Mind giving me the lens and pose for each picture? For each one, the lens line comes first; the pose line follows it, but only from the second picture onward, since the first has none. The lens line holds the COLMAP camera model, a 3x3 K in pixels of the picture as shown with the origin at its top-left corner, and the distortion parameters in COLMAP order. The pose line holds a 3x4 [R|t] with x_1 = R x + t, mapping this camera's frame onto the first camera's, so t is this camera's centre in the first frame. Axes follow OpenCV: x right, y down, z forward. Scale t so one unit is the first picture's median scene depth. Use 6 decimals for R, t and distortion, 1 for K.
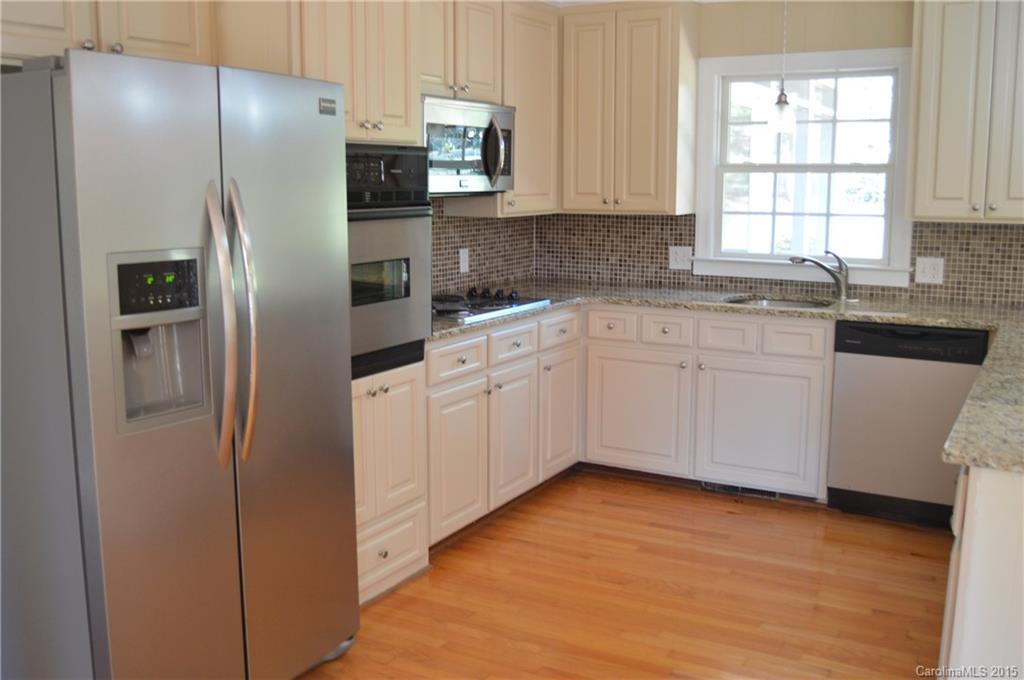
lens RADIAL K [[967.7, 0, 510.4], [0, 967.7, 334.7], [0, 0, 1]] dist [-0.081621, 0.000000]
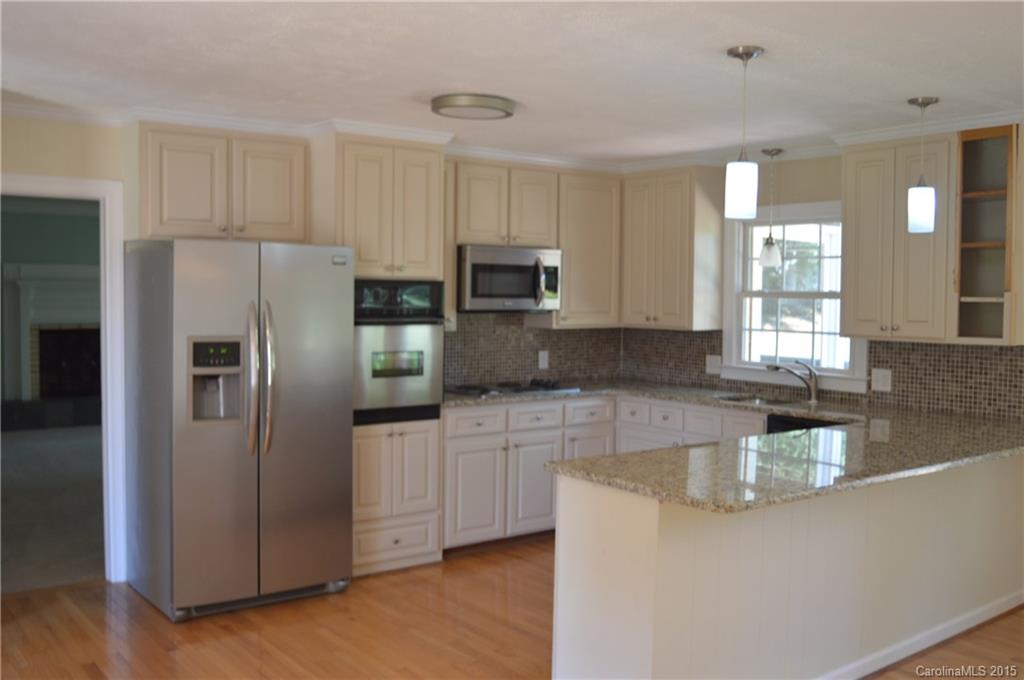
lens RADIAL K [[967.7, 0, 514.3], [0, 967.7, 342.2], [0, 0, 1]] dist [-0.081621, 0.000000]
pose [[0.923252, 0.031336, -0.382915, 0.469800], [-0.072949, 0.992835, -0.094639, 0.032859], [0.377206, 0.115309, 0.918923, -0.287547]]
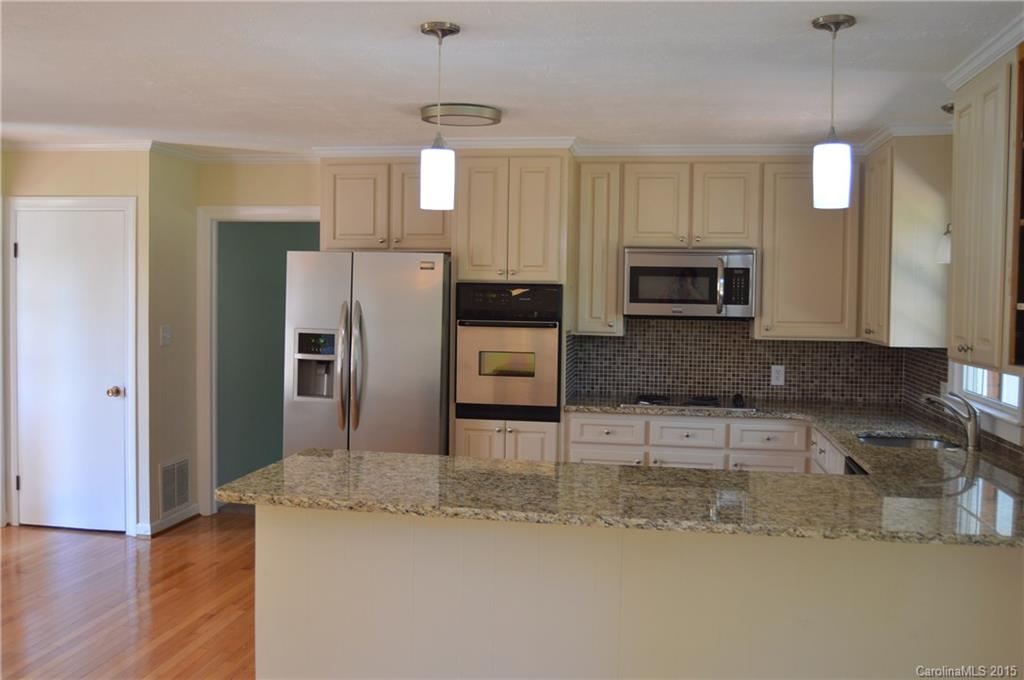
lens RADIAL K [[967.7, 0, 501.1], [0, 967.7, 337.3], [0, 0, 1]] dist [-0.081621, 0.000000]
pose [[0.341957, 0.047119, -0.938534, 1.024291], [-0.165837, 0.986093, -0.010916, -0.057879], [0.924967, 0.159377, 0.345015, 0.291547]]
